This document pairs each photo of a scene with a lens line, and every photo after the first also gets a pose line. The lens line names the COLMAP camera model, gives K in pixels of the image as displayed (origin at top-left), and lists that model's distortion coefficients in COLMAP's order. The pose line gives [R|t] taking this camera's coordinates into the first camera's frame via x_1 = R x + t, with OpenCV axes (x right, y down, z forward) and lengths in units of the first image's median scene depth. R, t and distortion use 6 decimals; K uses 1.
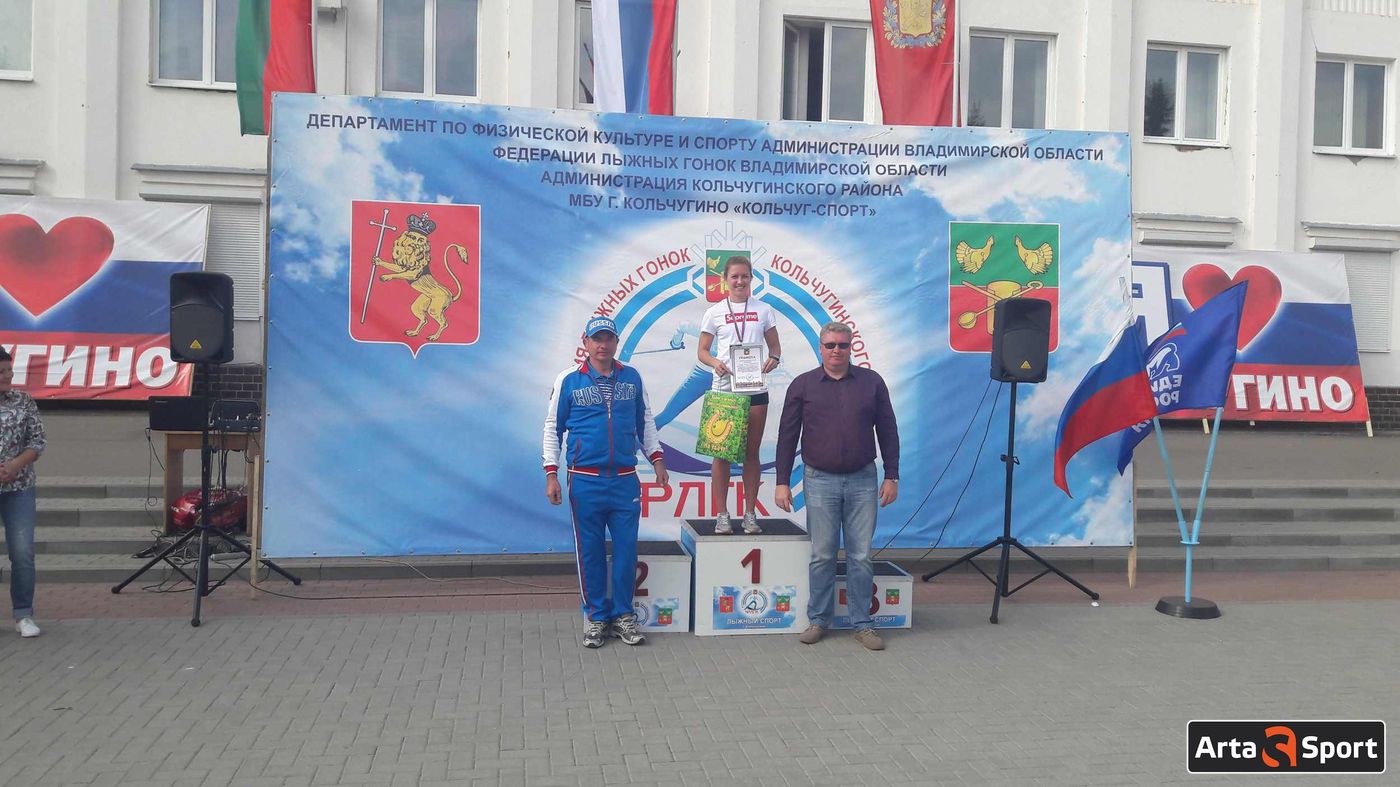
lens RADIAL K [[1168.2, 0, 706.7], [0, 1168.2, 388.5], [0, 0, 1]] dist [0.133602, -0.300364]
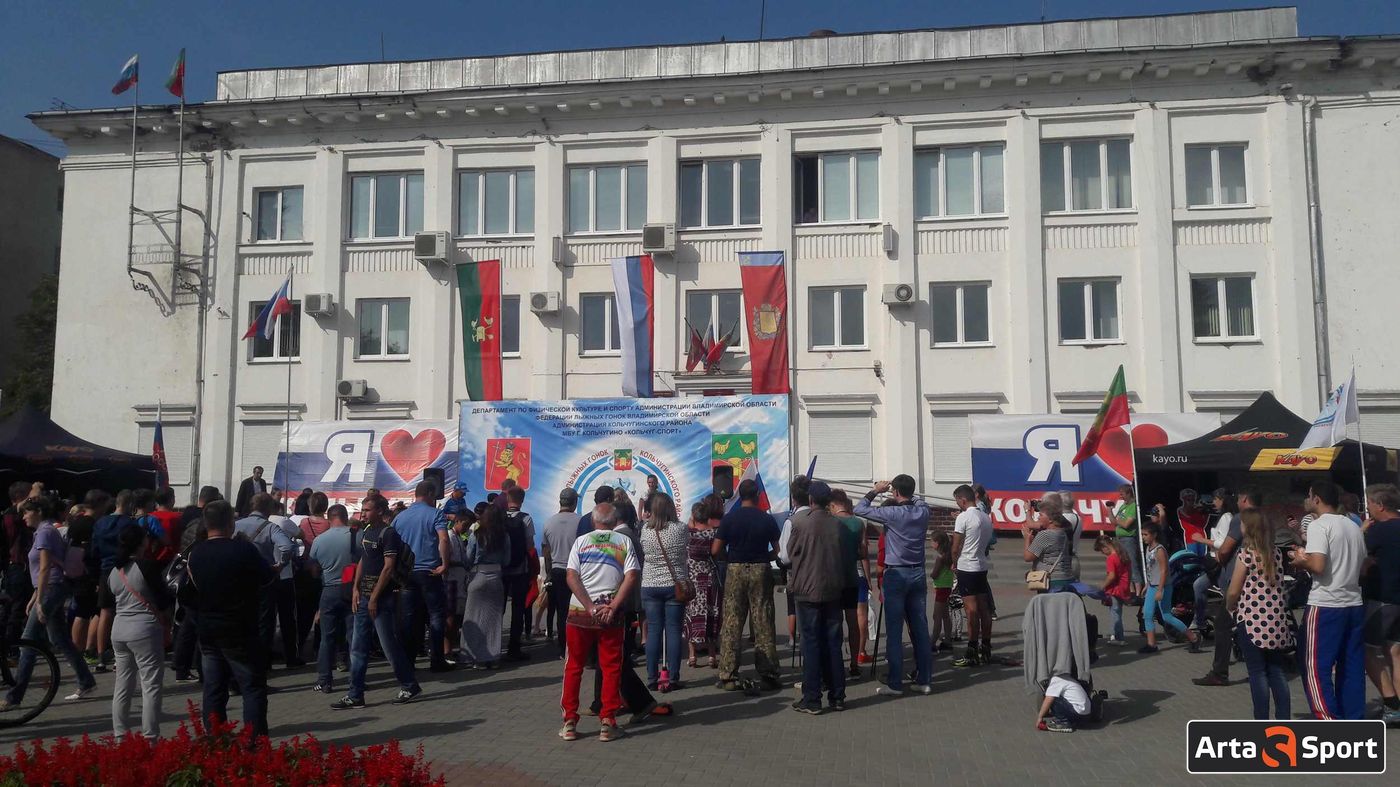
lens RADIAL K [[1249.4, 0, 700.5], [0, 1249.4, 350.9], [0, 0, 1]] dist [0.174092, -0.393354]
pose [[0.943257, -0.062487, -0.326131, 1.087336], [0.013371, 0.988486, -0.150723, 0.083055], [0.331794, 0.137810, 0.933232, -1.527506]]
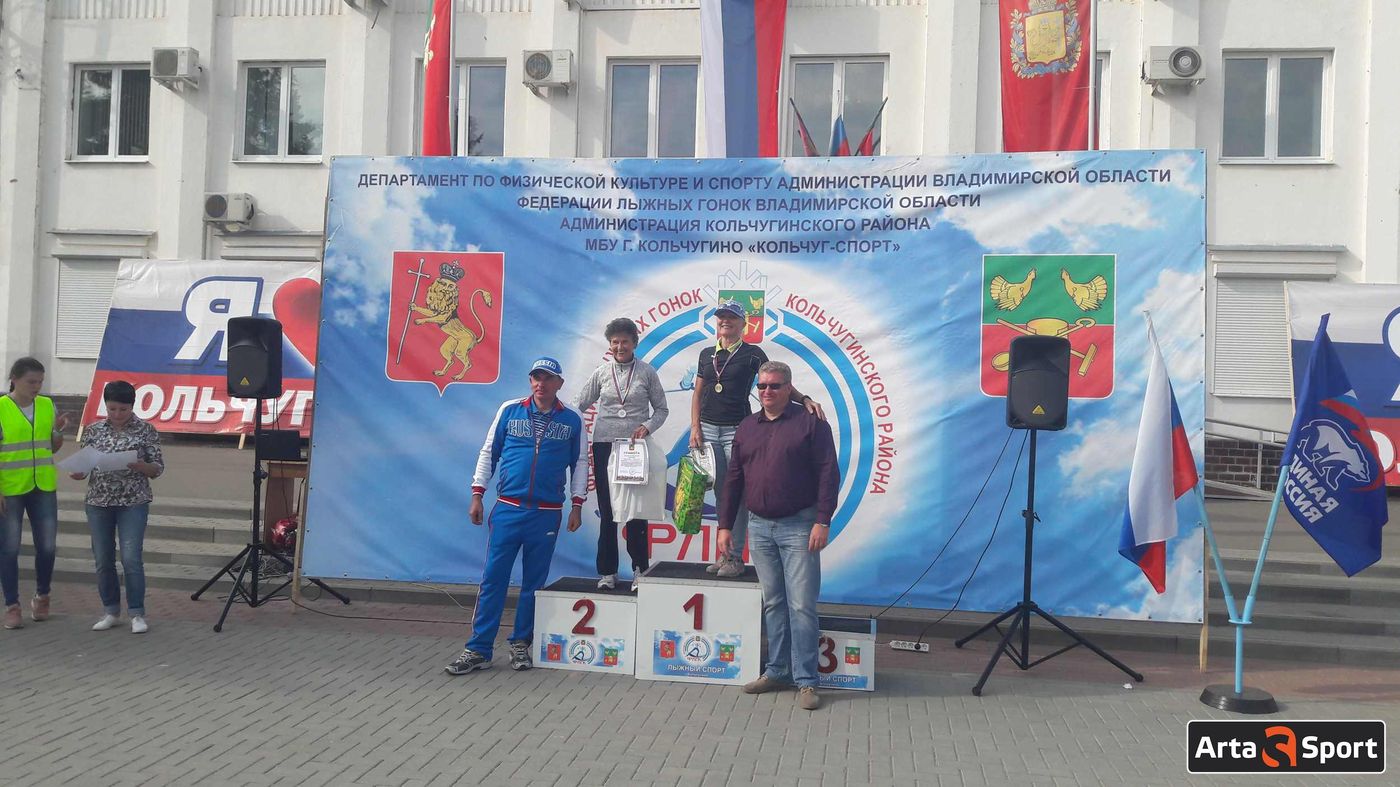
lens RADIAL K [[1168.2, 0, 706.7], [0, 1168.2, 388.5], [0, 0, 1]] dist [0.133602, -0.300364]
pose [[0.948061, 0.006419, -0.318025, 0.305689], [-0.021857, 0.998748, -0.044999, 0.009401], [0.317337, 0.049613, 0.947014, 0.064018]]
